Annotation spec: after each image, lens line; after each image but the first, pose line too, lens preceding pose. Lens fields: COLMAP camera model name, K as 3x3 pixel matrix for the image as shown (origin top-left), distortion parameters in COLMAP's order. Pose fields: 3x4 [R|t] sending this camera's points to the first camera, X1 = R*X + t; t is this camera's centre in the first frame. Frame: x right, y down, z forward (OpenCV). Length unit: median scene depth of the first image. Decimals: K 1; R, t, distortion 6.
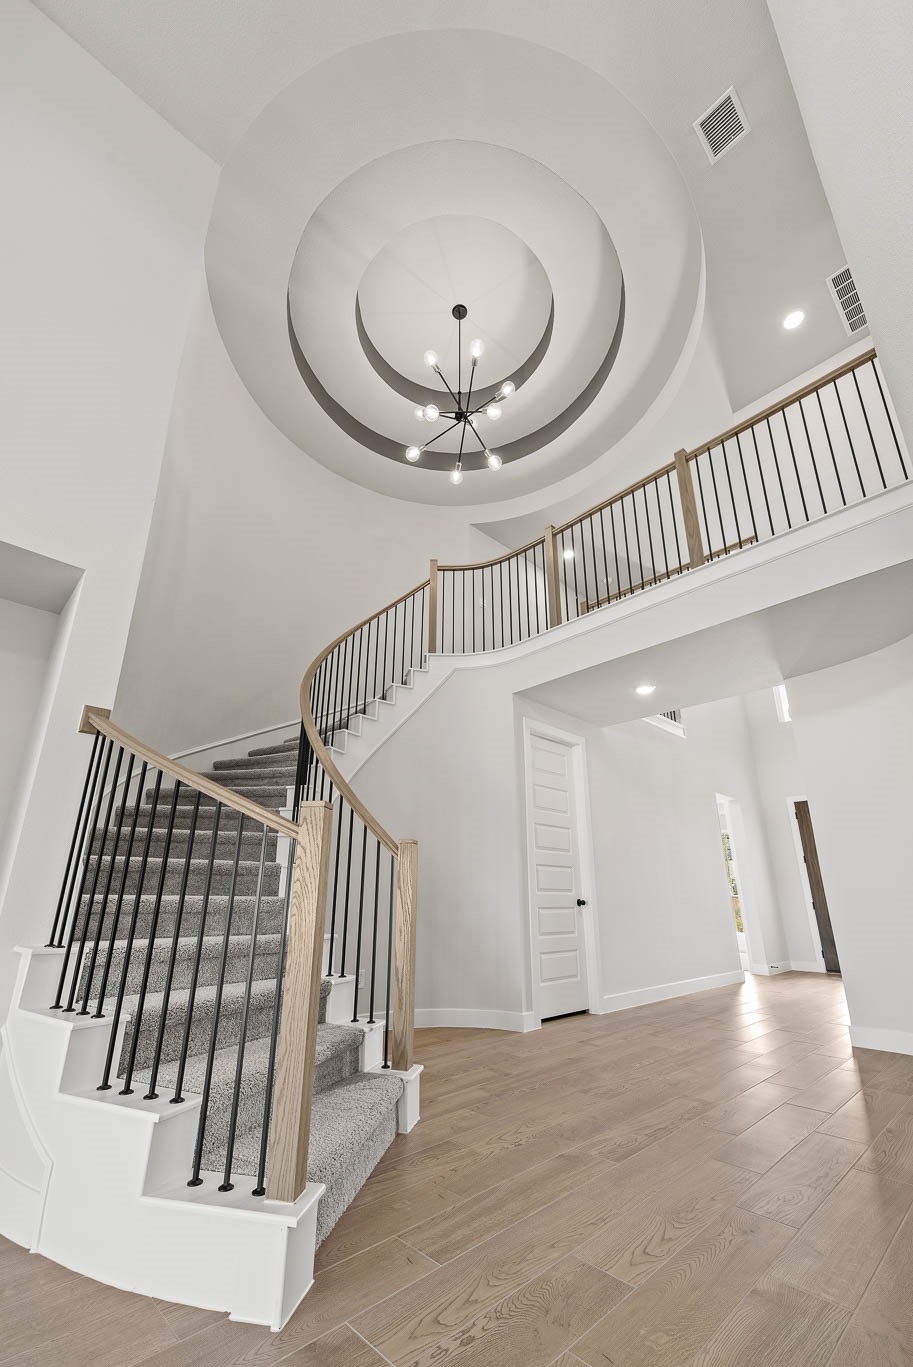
lens RADIAL K [[549.3, 0, 454.8], [0, 549.3, 717.5], [0, 0, 1]] dist [0.013818, -0.000361]
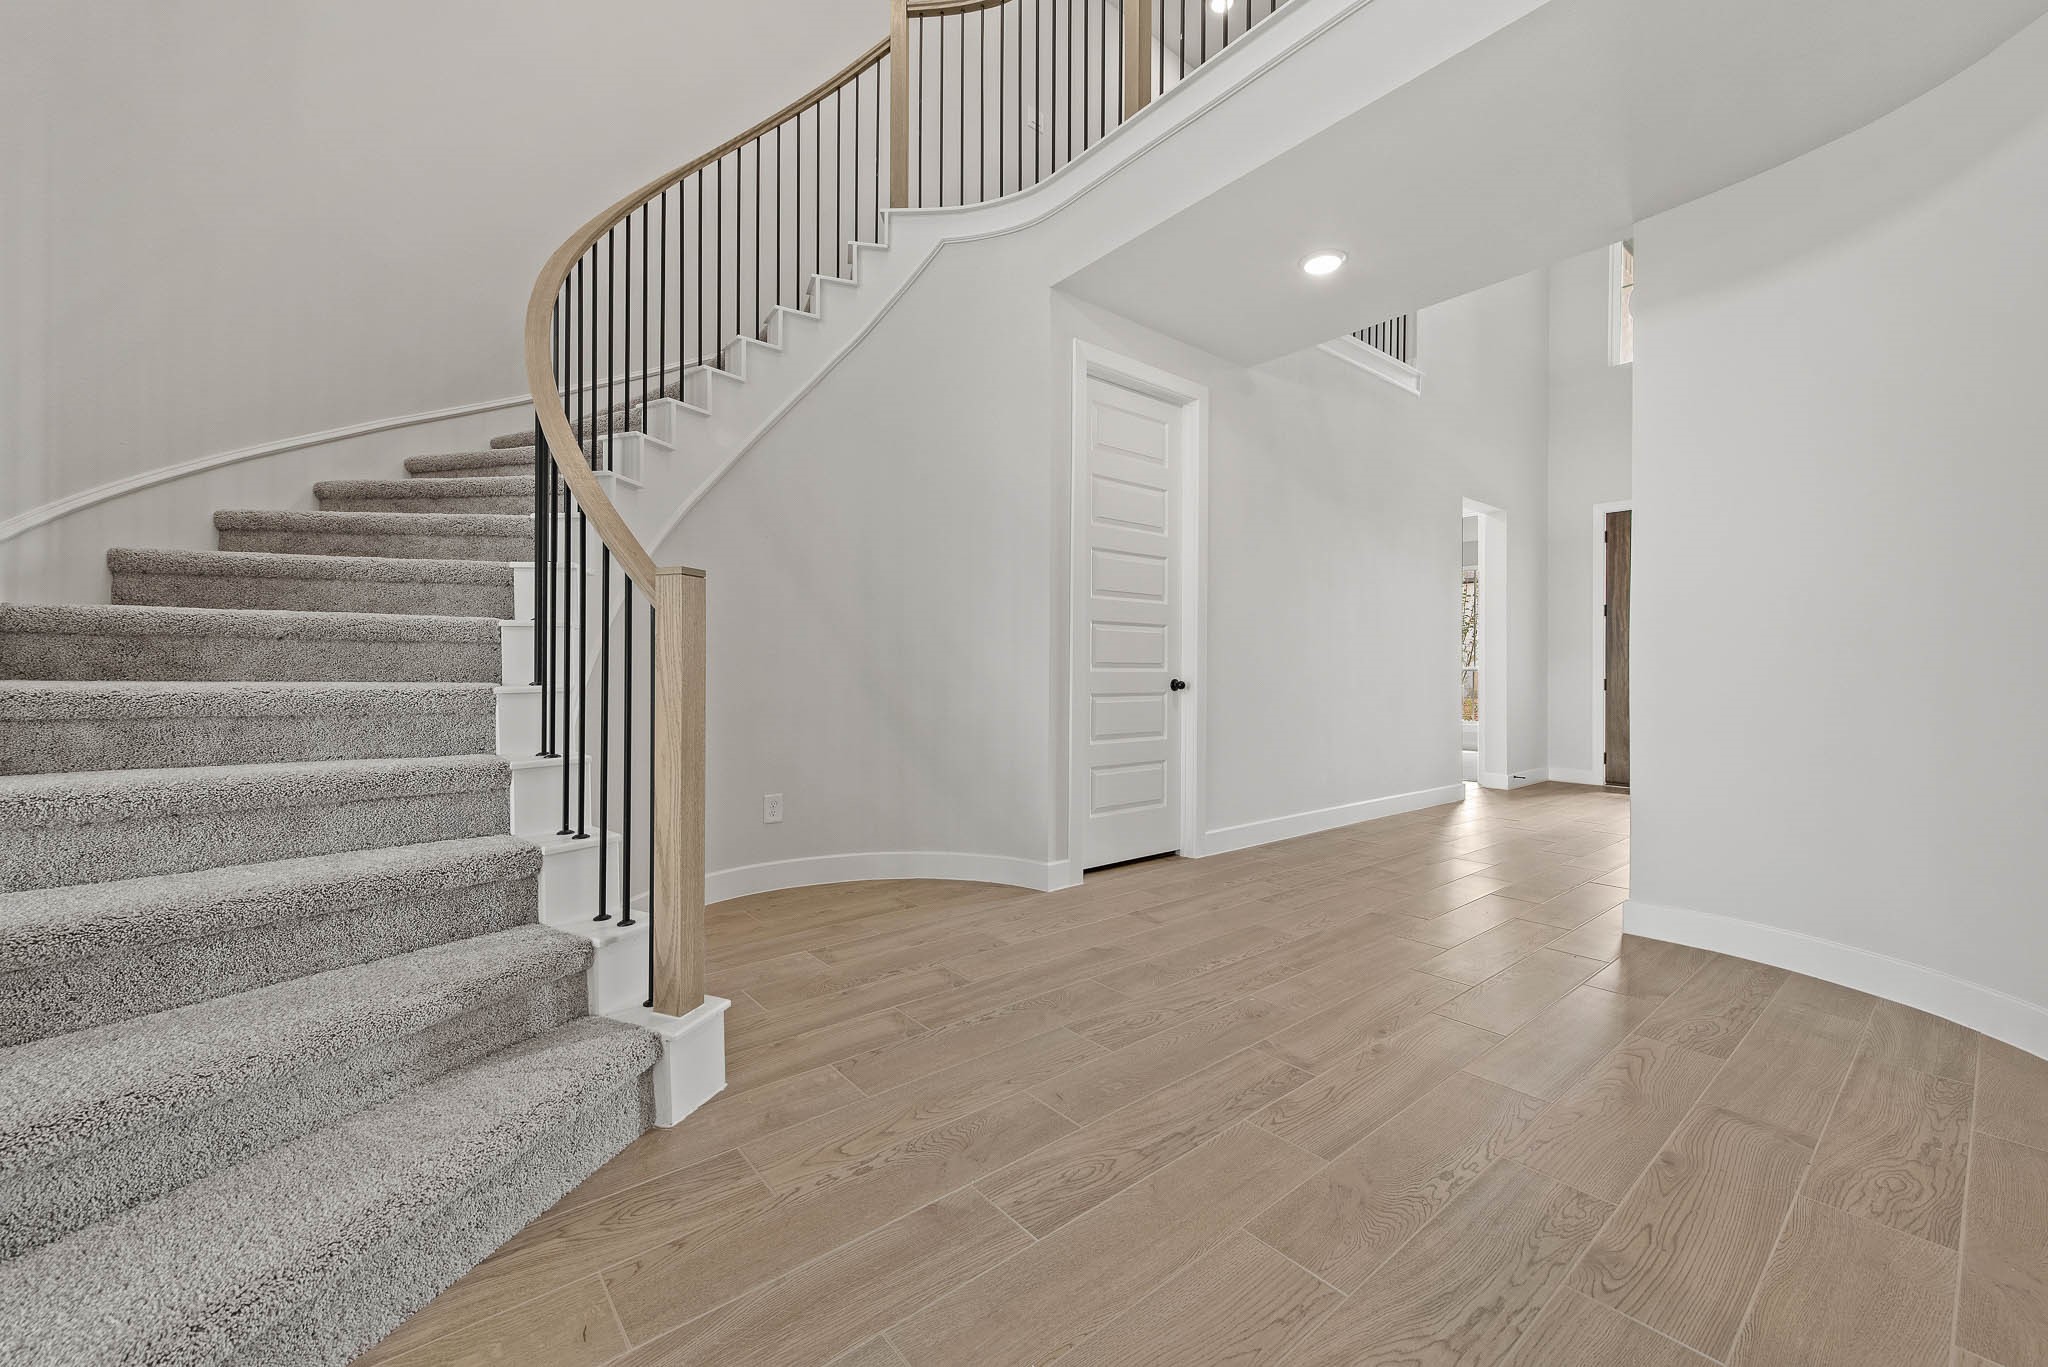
lens RADIAL K [[795.1, 0, 1025.8], [0, 795.1, 665.1], [0, 0, 1]] dist [0.012398, -0.000363]
pose [[0.996967, 0.000013, -0.077831, 0.171511], [0.023987, 0.951270, 0.307424, 0.072575], [0.074042, -0.308358, 0.948384, 0.261584]]
